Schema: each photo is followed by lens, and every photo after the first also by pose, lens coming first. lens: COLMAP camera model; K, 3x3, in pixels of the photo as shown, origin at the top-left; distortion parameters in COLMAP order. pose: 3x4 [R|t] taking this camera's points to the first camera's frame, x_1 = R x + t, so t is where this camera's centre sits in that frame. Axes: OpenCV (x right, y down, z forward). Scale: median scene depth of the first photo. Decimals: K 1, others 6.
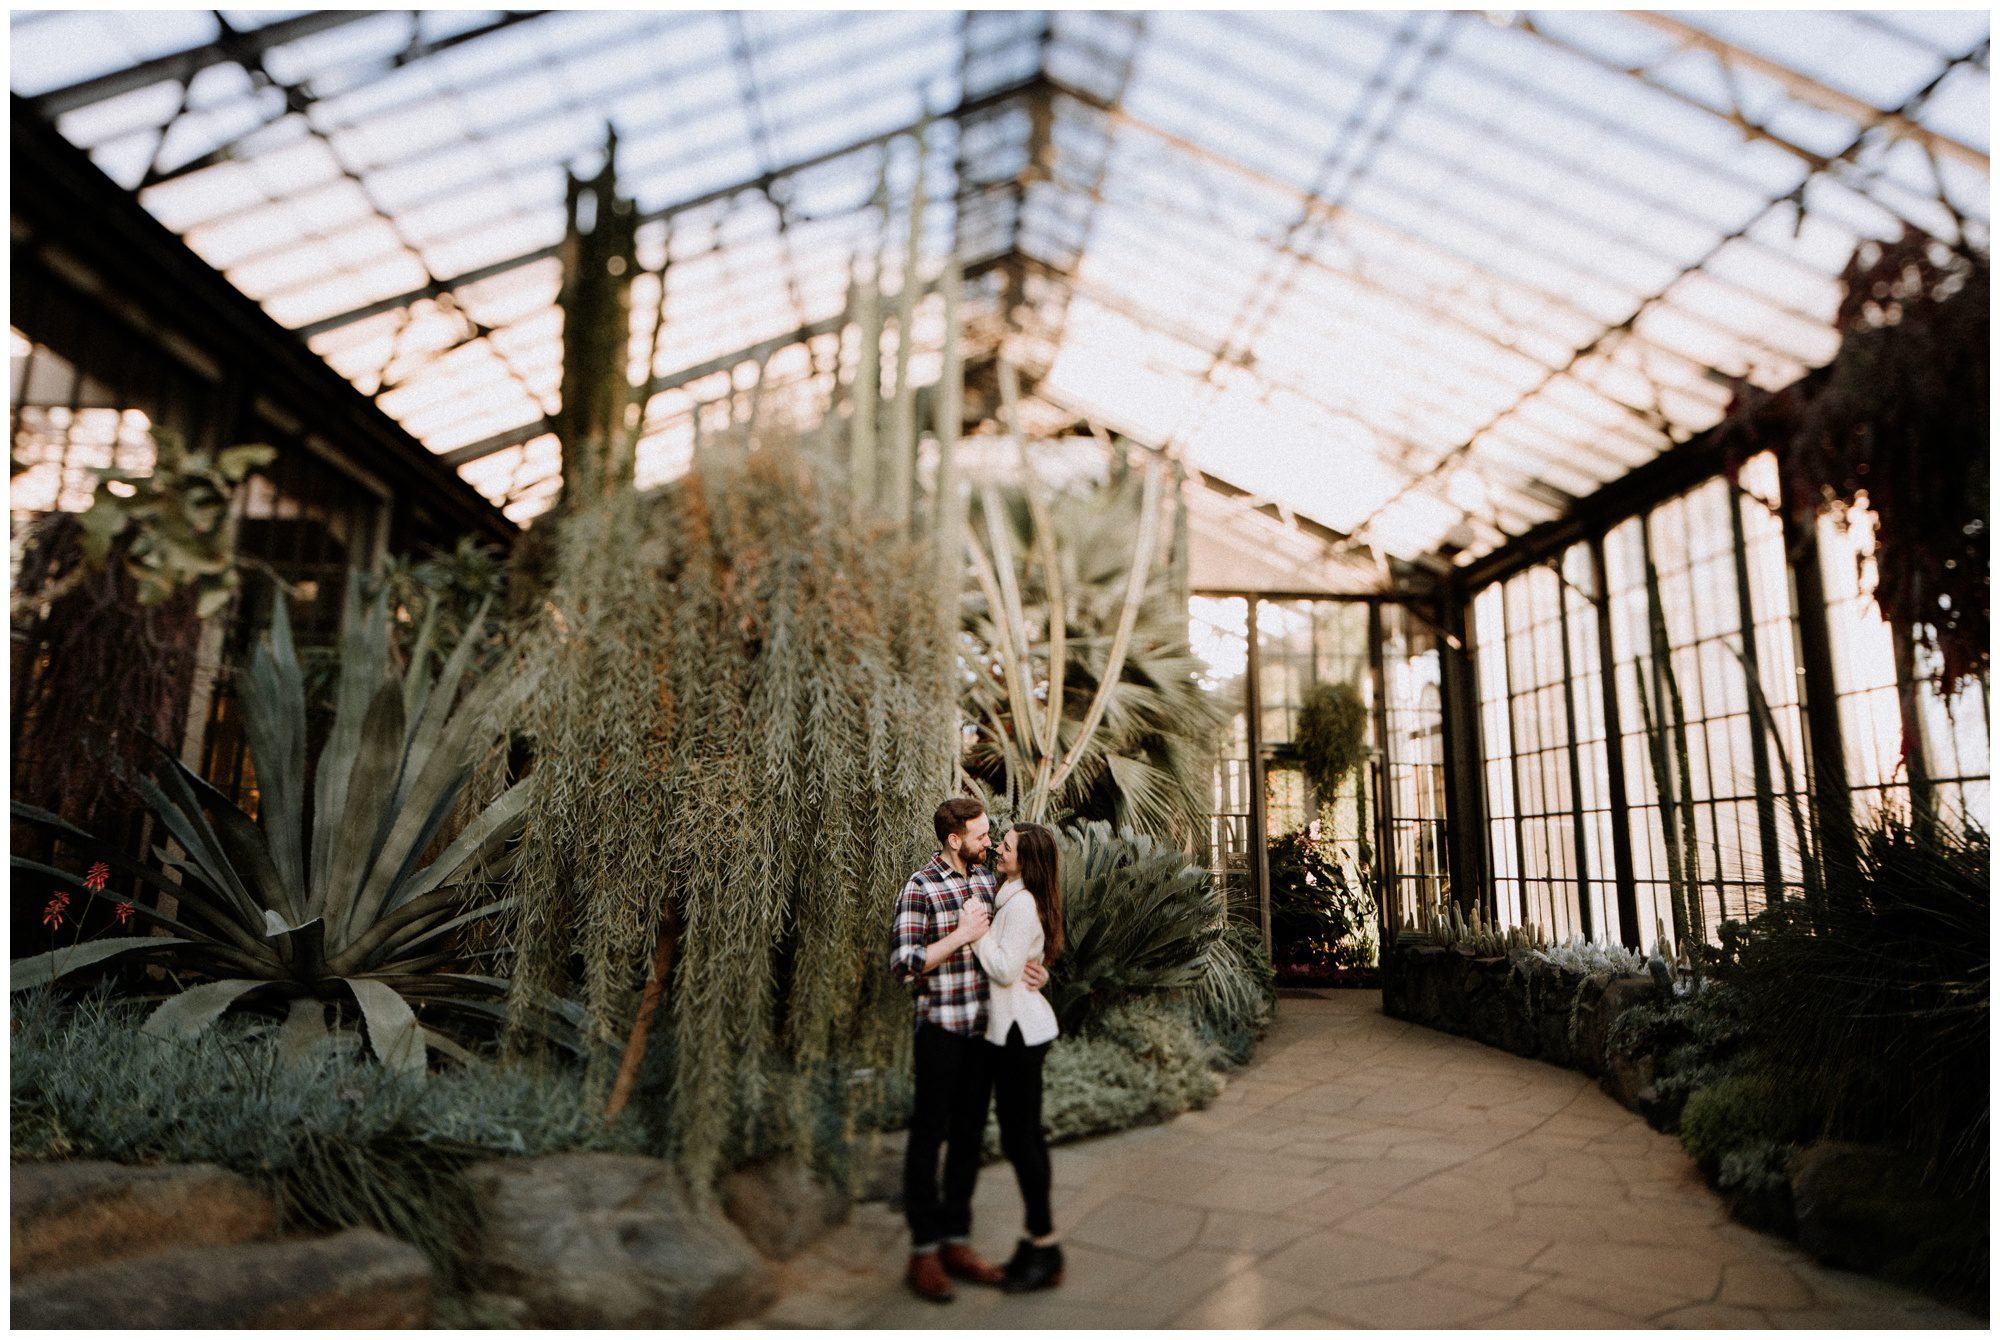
lens RADIAL K [[1331.7, 0, 993.0], [0, 1331.7, 565.0], [0, 0, 1]] dist [0.070099, -0.062925]
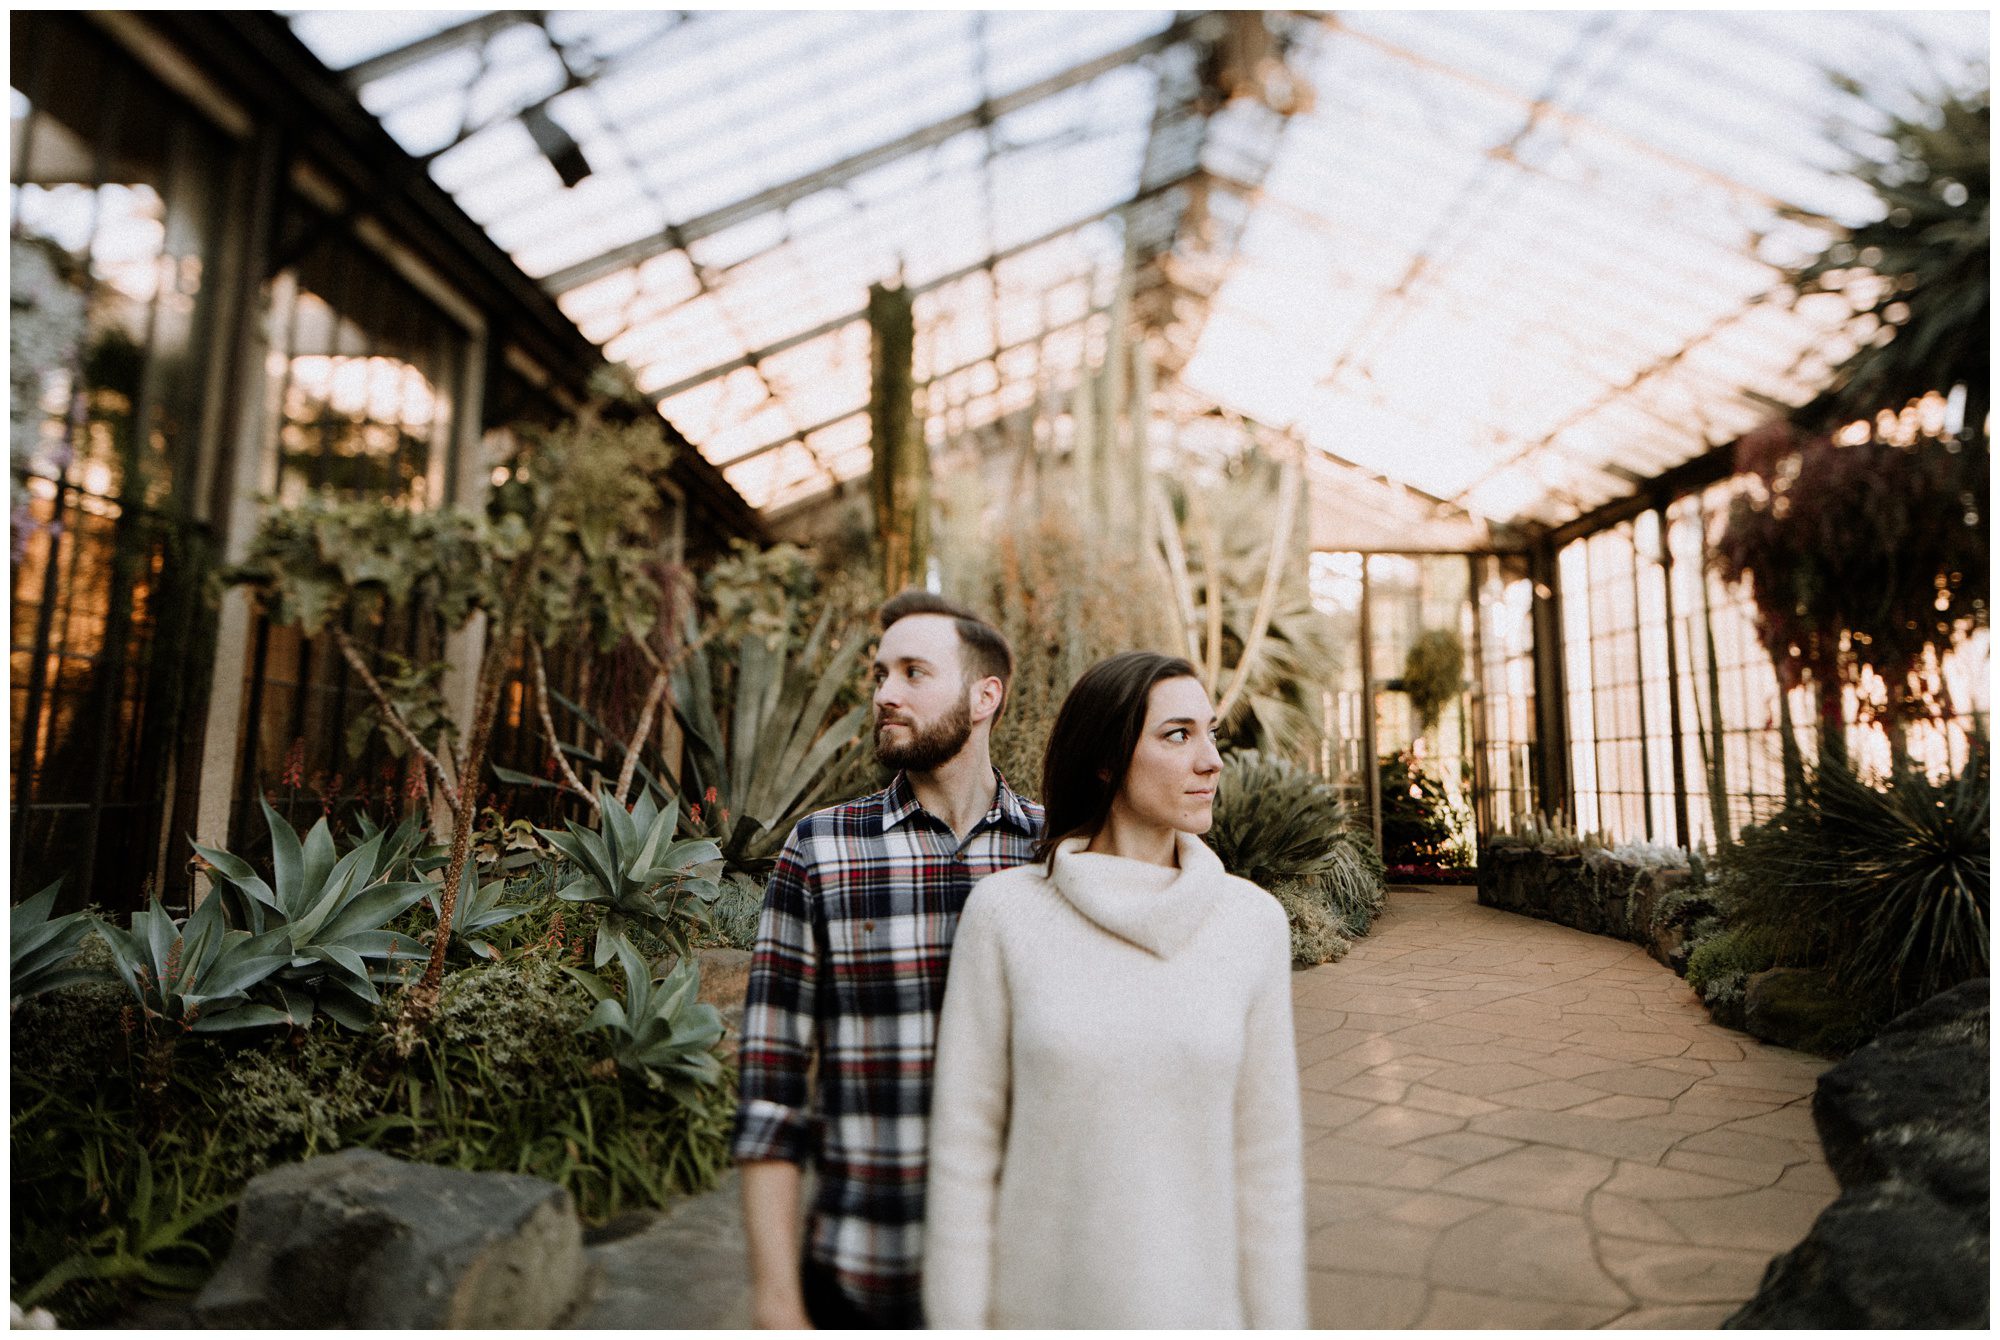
lens RADIAL K [[1346.1, 0, 998.3], [0, 1346.1, 569.6], [0, 0, 1]] dist [0.071670, -0.064896]
pose [[0.997746, -0.014093, -0.065612, -0.082371], [0.018558, 0.997517, 0.067941, -0.083171], [0.064491, -0.069006, 0.995530, -0.335211]]
